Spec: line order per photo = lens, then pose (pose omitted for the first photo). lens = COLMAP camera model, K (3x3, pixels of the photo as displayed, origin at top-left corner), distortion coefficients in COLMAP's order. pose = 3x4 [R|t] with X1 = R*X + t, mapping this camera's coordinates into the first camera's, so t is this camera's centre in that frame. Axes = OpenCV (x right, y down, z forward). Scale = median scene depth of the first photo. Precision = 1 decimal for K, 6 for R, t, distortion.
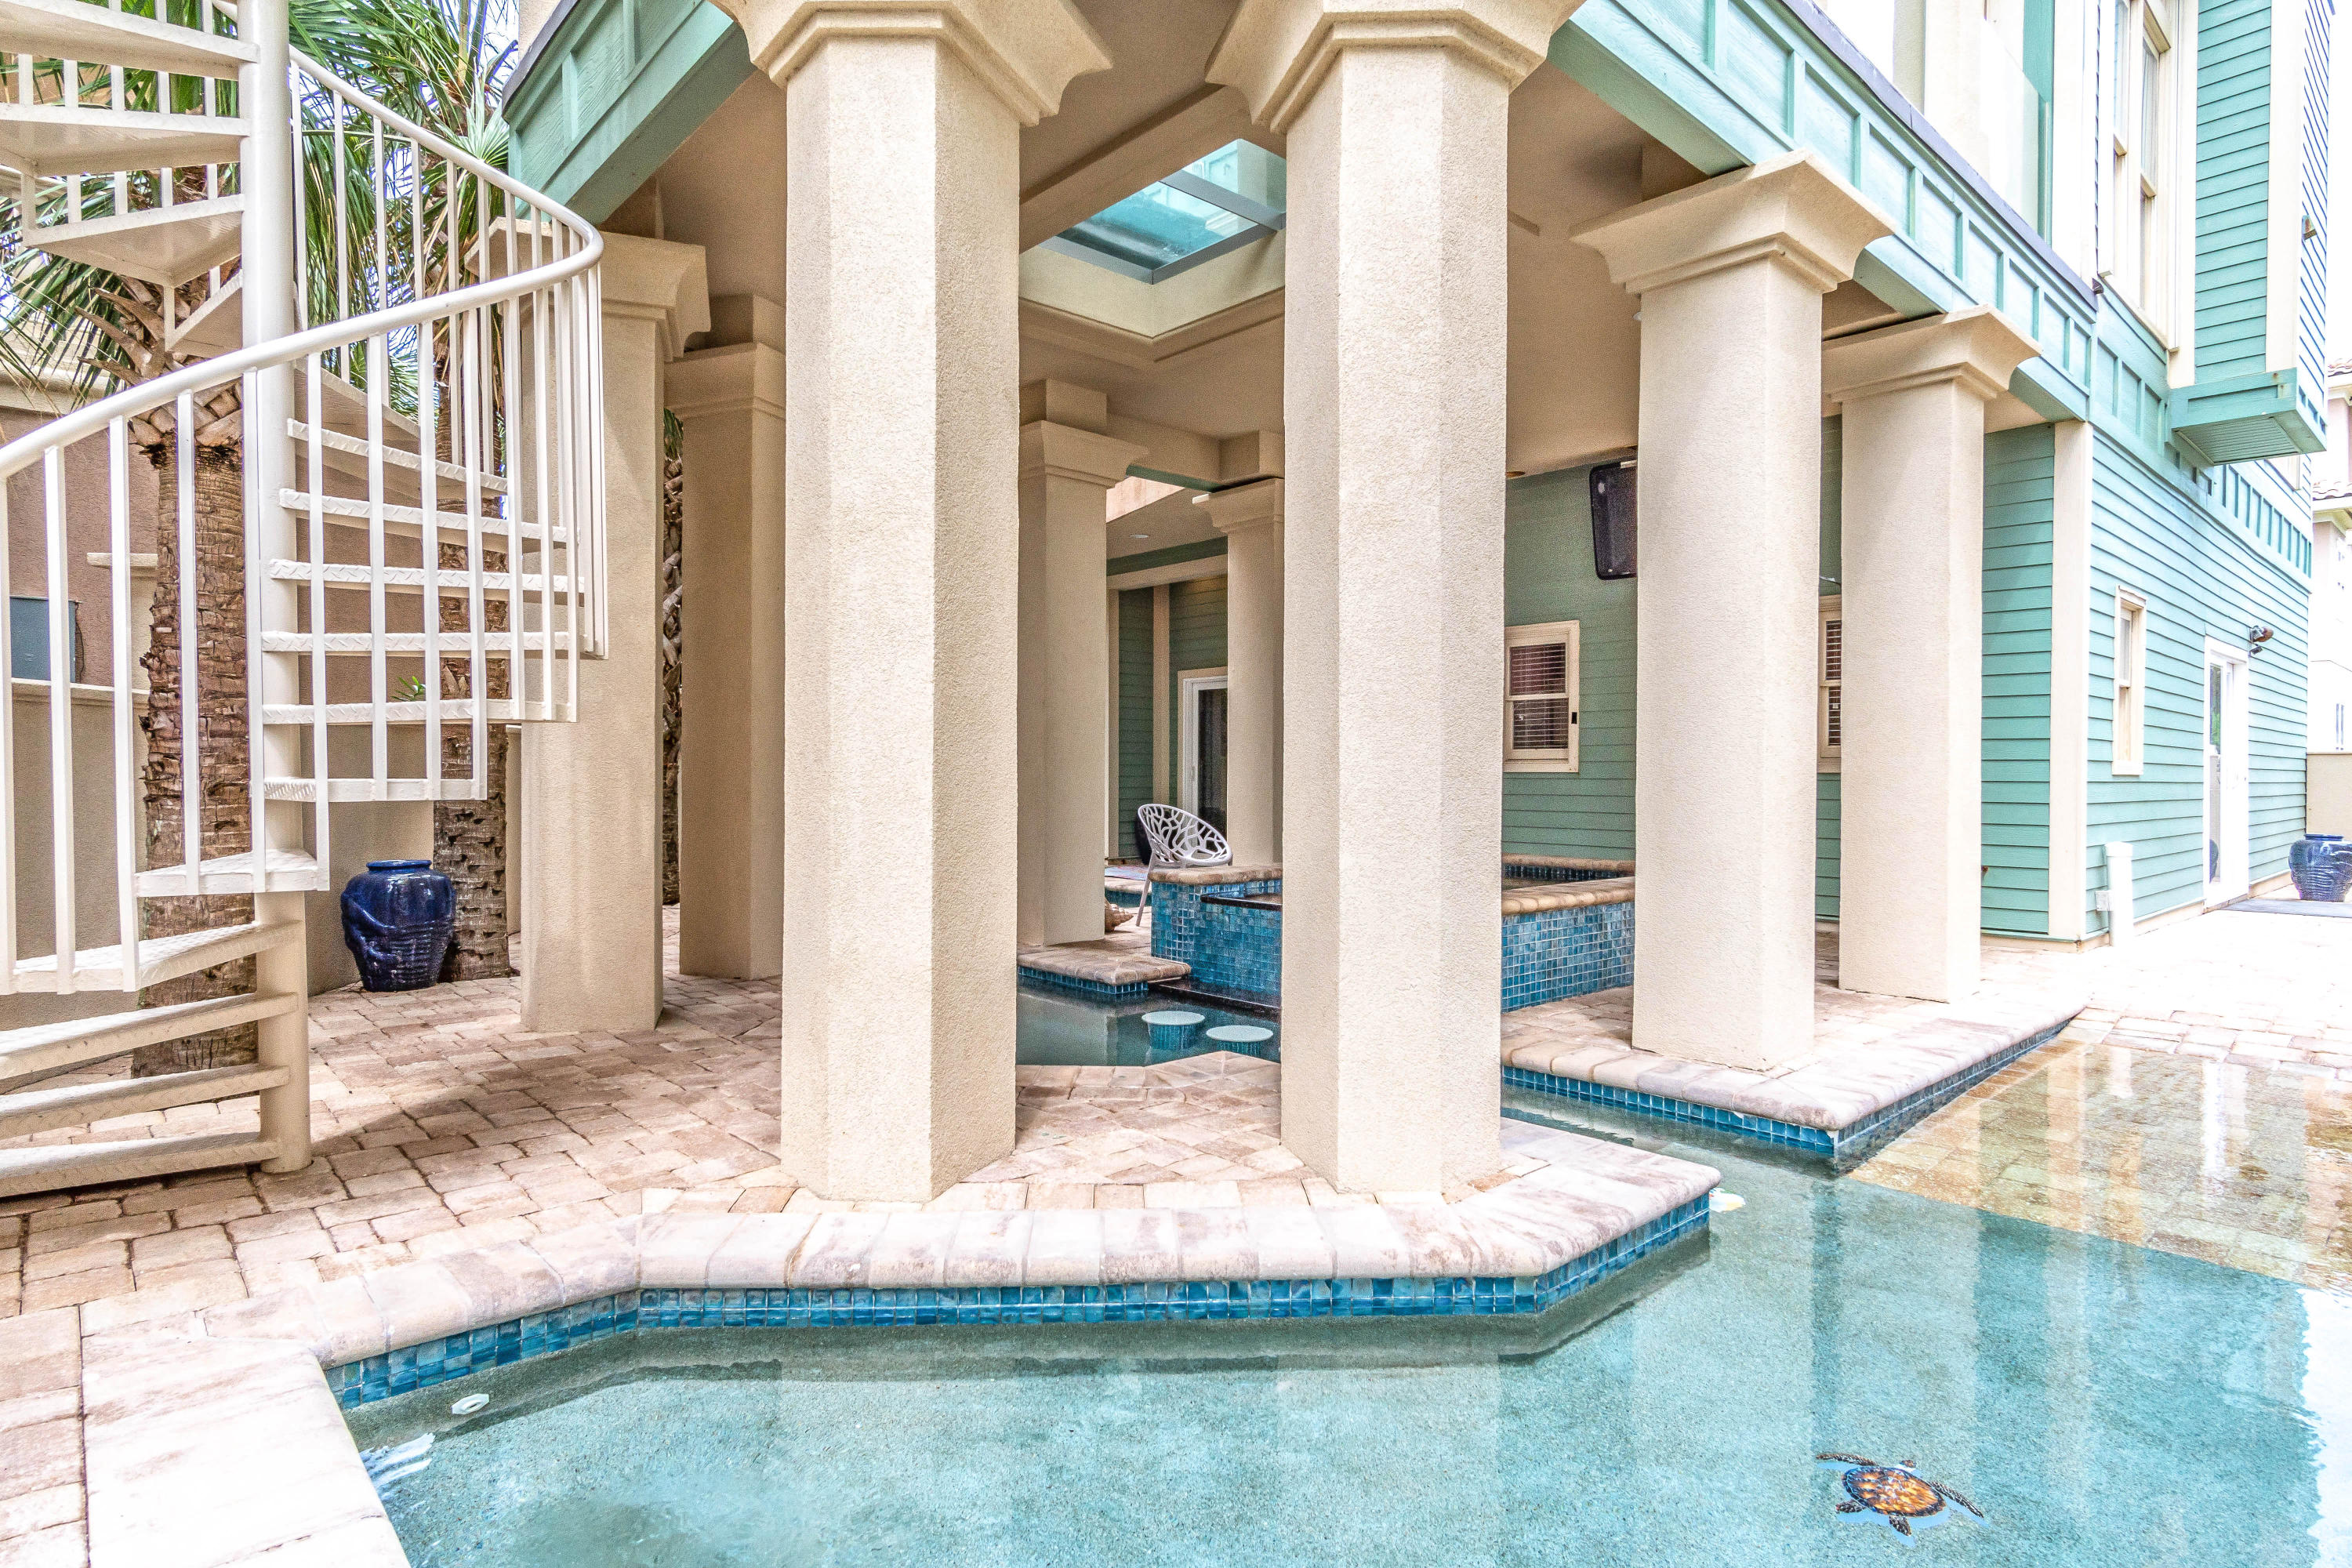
lens RADIAL K [[1250.5, 0, 1154.5], [0, 1250.5, 782.4], [0, 0, 1]] dist [0.001557, 0.005094]
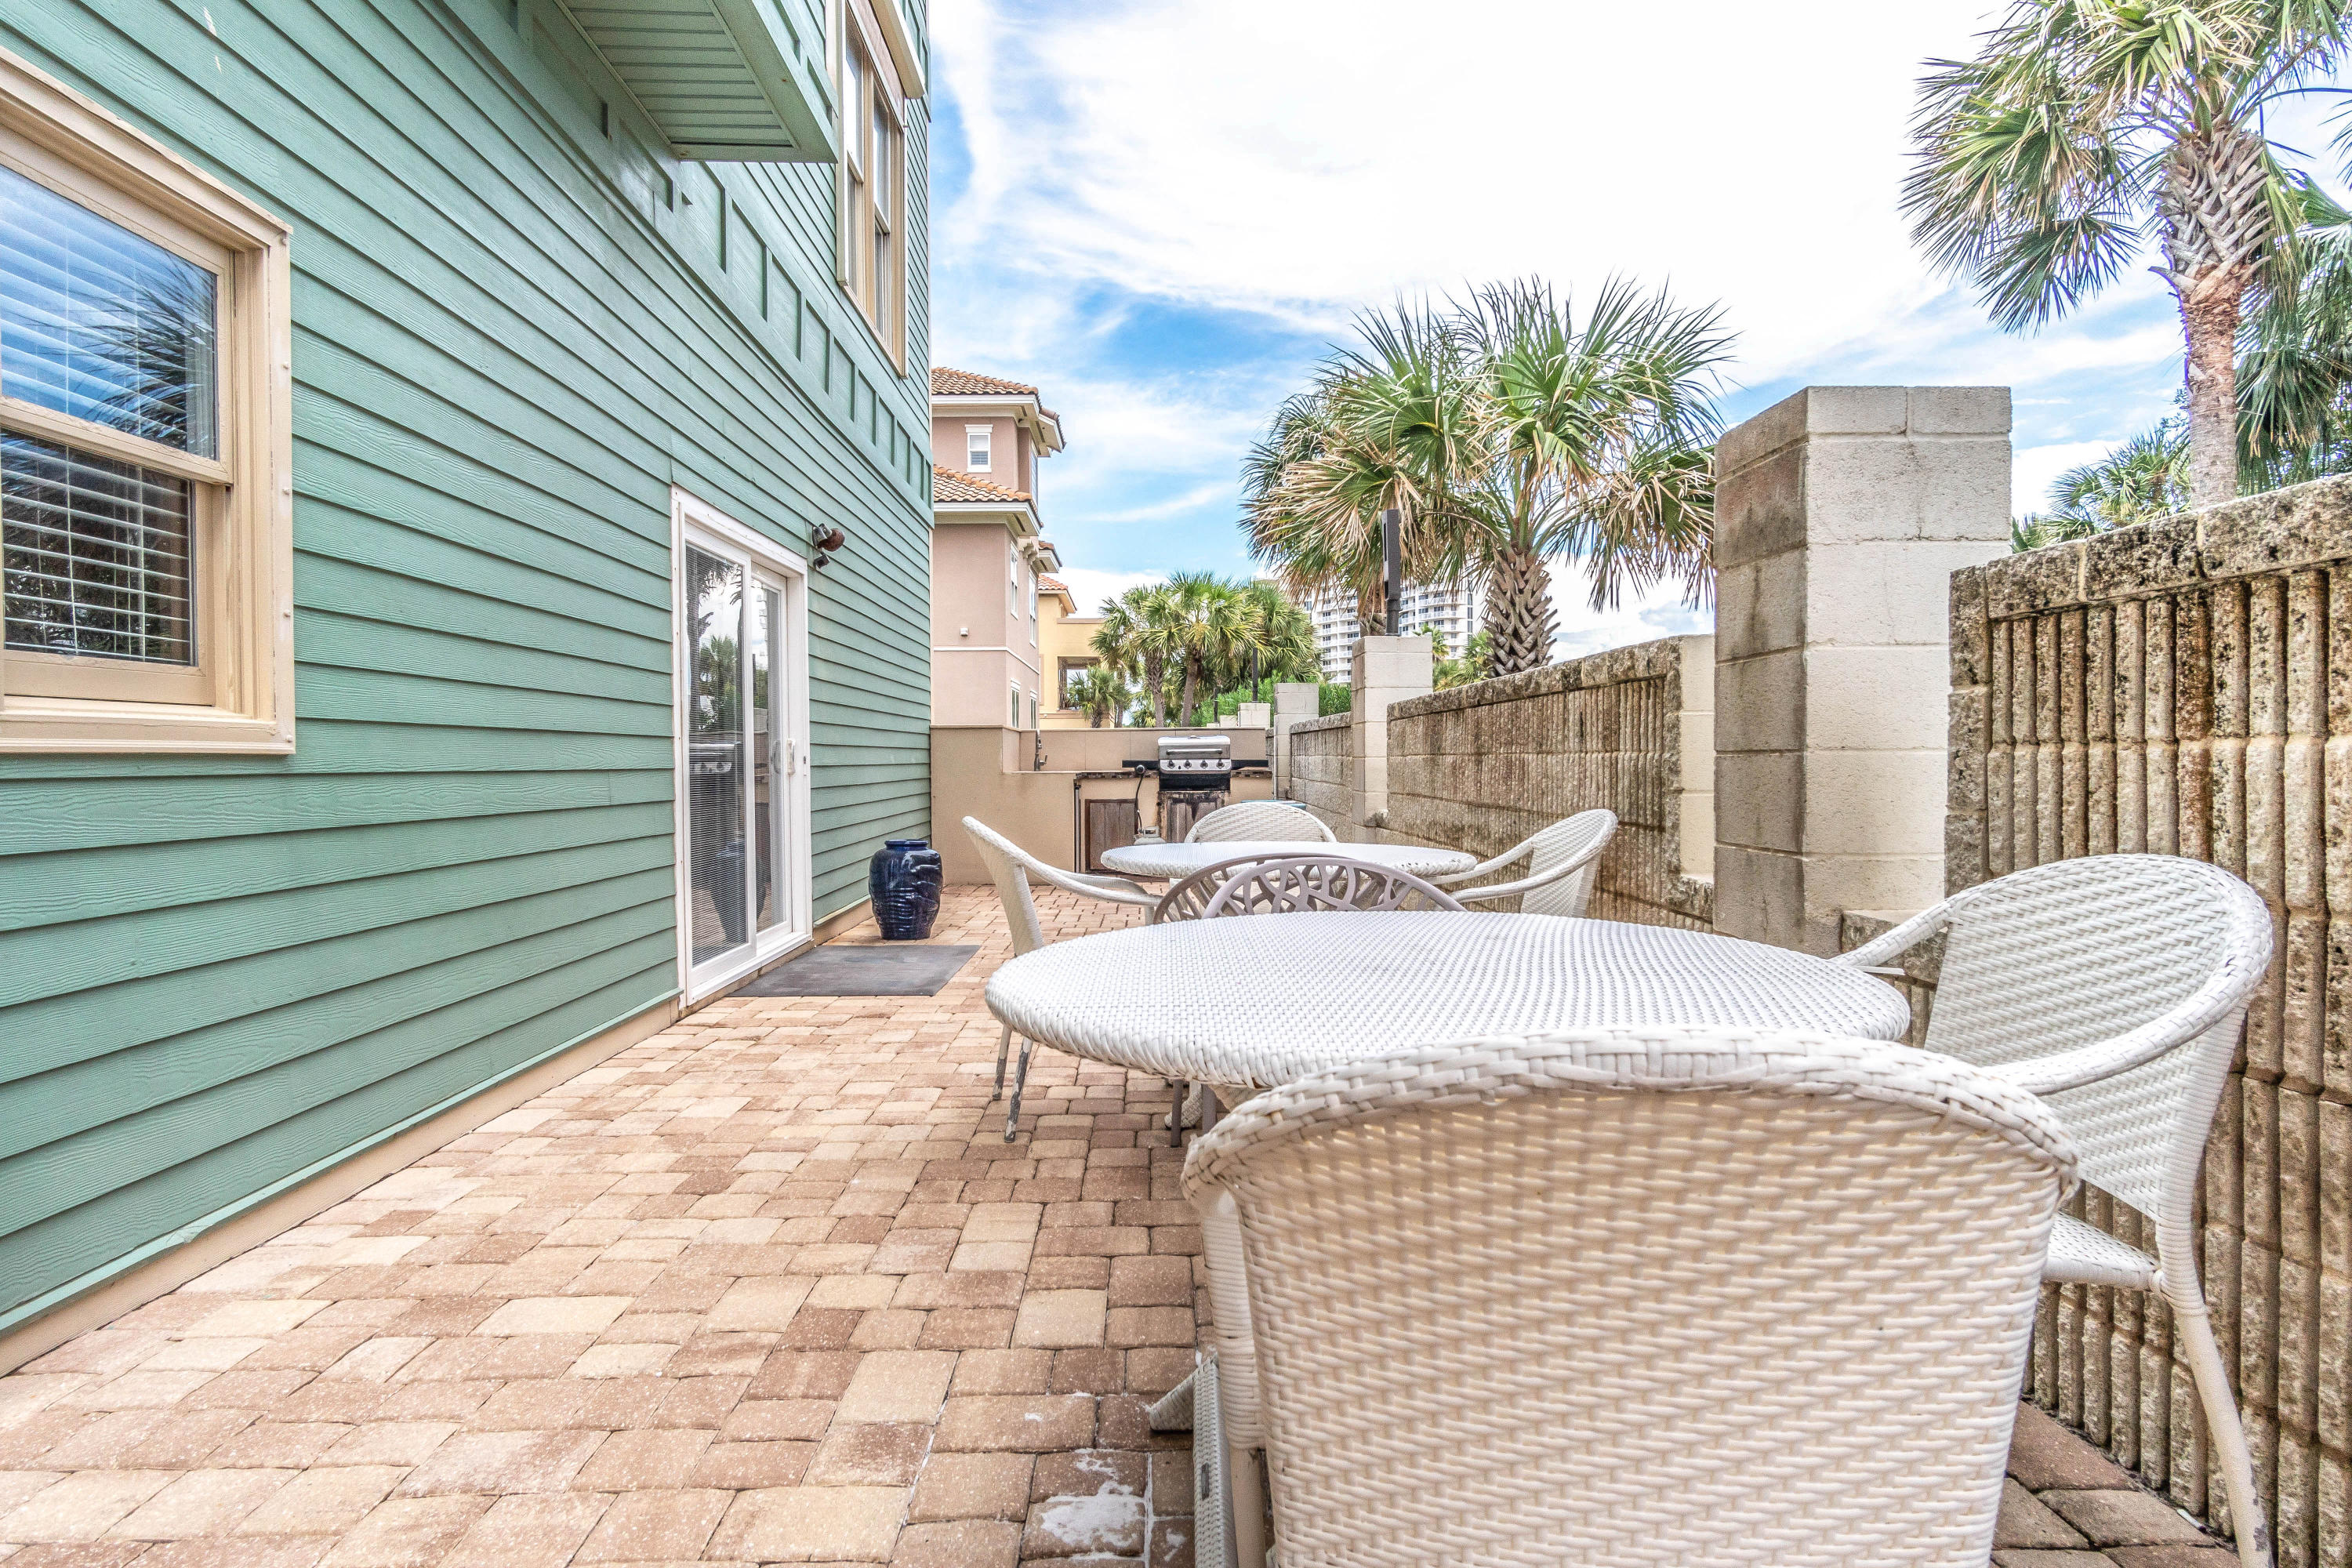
lens RADIAL K [[1250.5, 0, 1165.3], [0, 1250.5, 784.6], [0, 0, 1]] dist [0.001557, 0.005094]
pose [[0.658486, -0.022281, 0.752263, 0.577189], [0.010920, 0.999739, 0.020052, -0.001562], [-0.752514, -0.004989, 0.658558, 0.503368]]
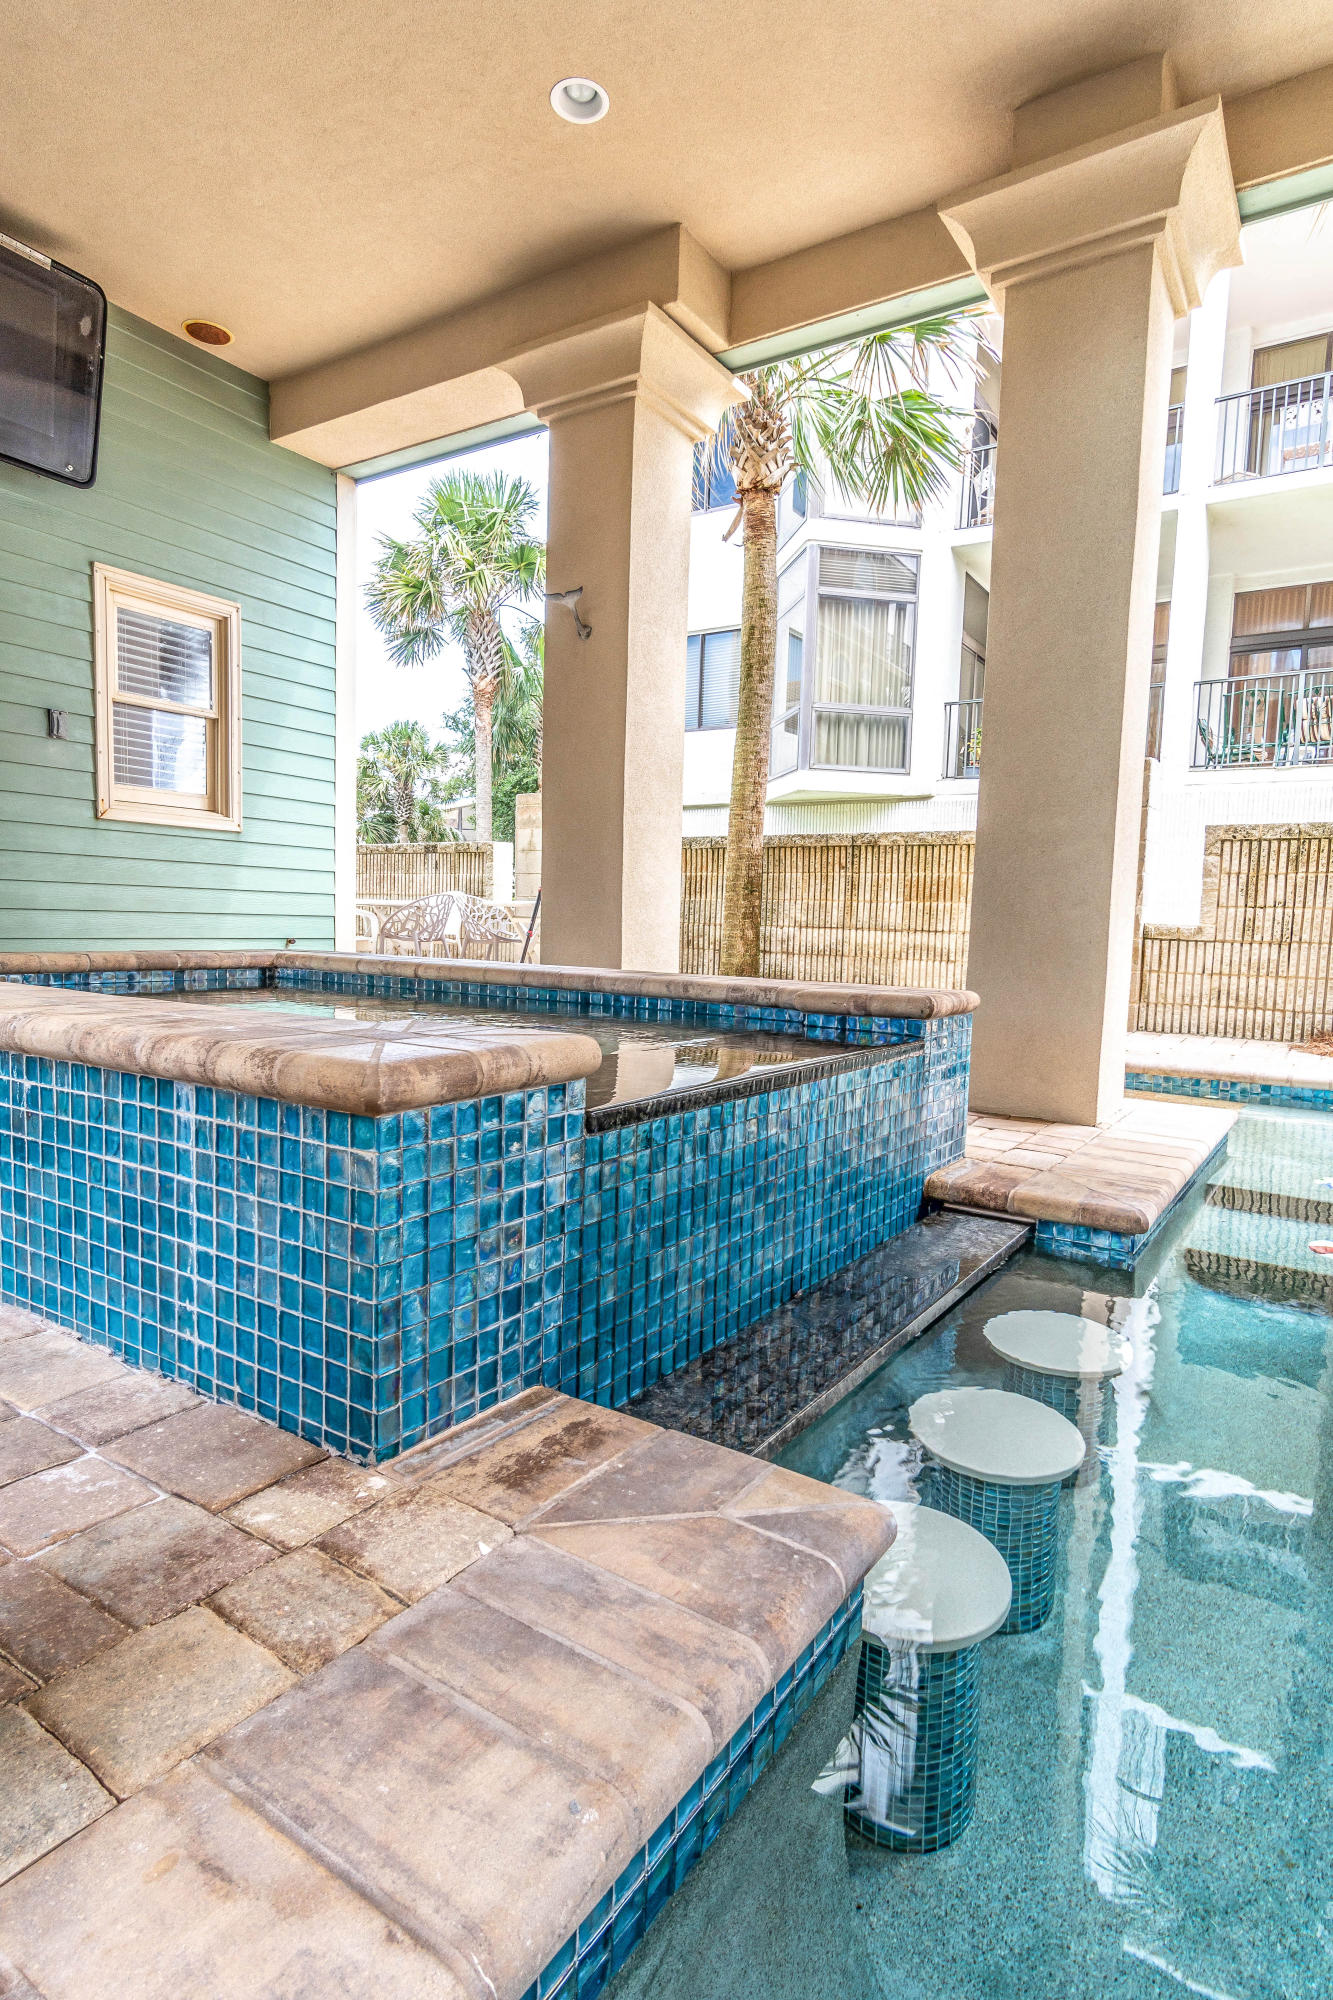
lens RADIAL K [[1063.3, 0, 667.9], [0, 1063.3, 1024.2], [0, 0, 1]] dist [0.001557, 0.005094]
pose [[-0.252466, -0.106085, 0.961773, -0.130669], [-0.022389, 0.994346, 0.103801, 0.032088], [-0.967347, 0.004673, -0.253413, 0.717016]]
